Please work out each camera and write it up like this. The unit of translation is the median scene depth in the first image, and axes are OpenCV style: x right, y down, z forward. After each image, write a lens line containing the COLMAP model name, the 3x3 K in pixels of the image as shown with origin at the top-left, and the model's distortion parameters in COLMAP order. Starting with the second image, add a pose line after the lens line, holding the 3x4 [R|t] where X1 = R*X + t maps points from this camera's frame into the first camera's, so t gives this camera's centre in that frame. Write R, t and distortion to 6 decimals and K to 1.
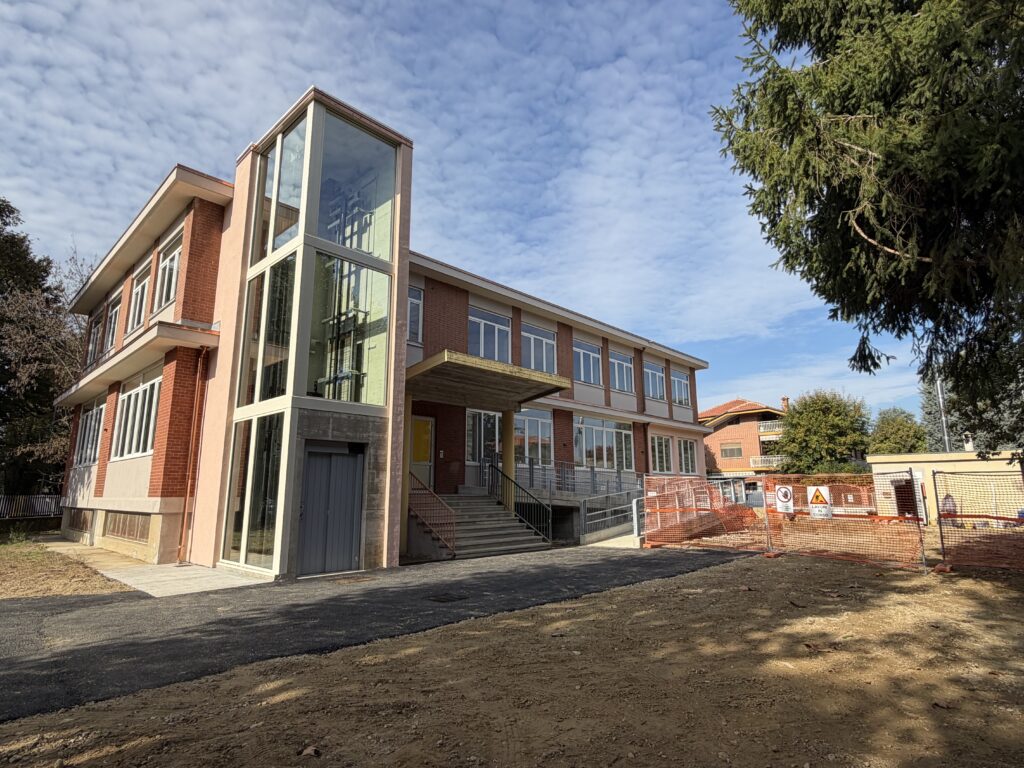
lens RADIAL K [[554.5, 0, 512.0], [0, 554.5, 384.0], [0, 0, 1]] dist [0.000245, 0.000515]
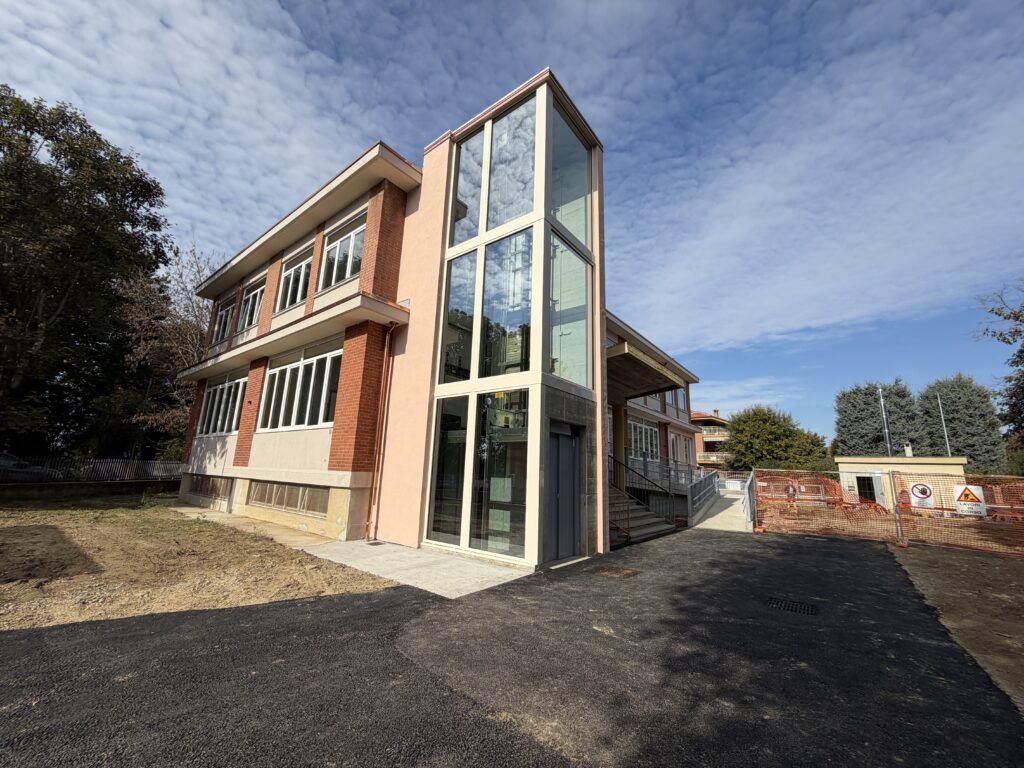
lens RADIAL K [[407.4, 0, 512.0], [0, 407.4, 384.0], [0, 0, 1]] dist [0.000695, -0.000108]
pose [[0.994683, 0.058157, 0.084986, -0.323395], [-0.056606, 0.998185, -0.020552, 0.037872], [-0.086027, 0.015632, 0.996170, 0.199475]]
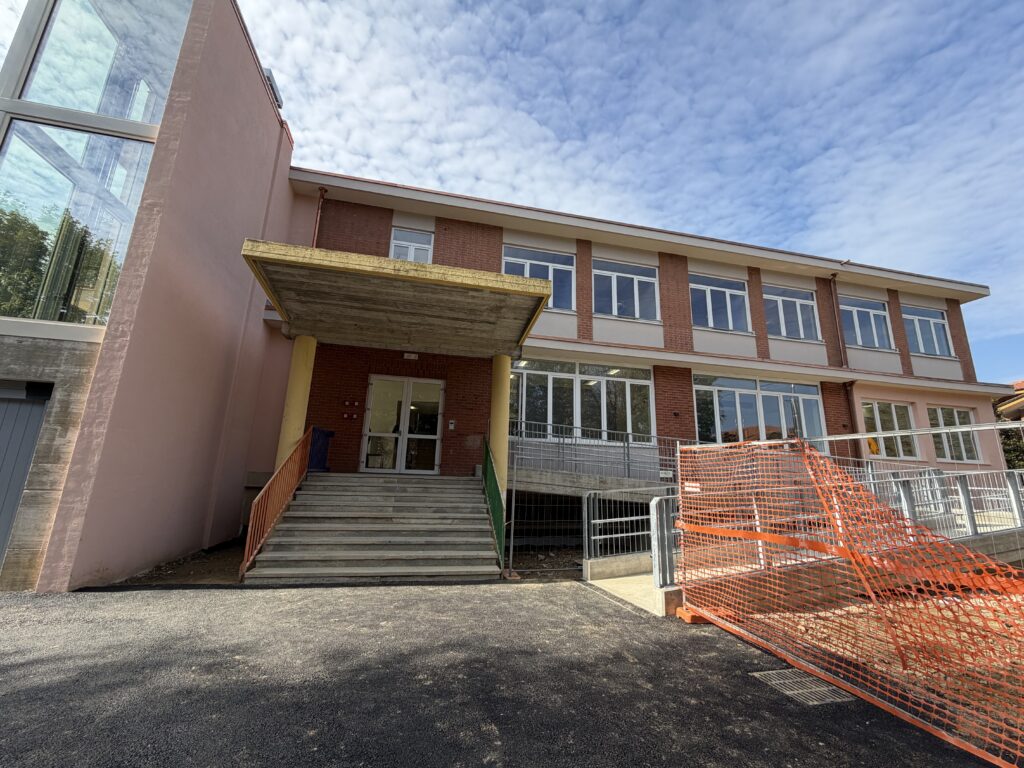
lens RADIAL K [[407.4, 0, 512.0], [0, 407.4, 384.0], [0, 0, 1]] dist [0.000695, -0.000108]
pose [[0.830745, -0.094656, -0.548546, 0.300086], [0.073792, 0.995466, -0.060022, 0.123482], [0.551740, 0.009385, 0.833963, 0.637233]]
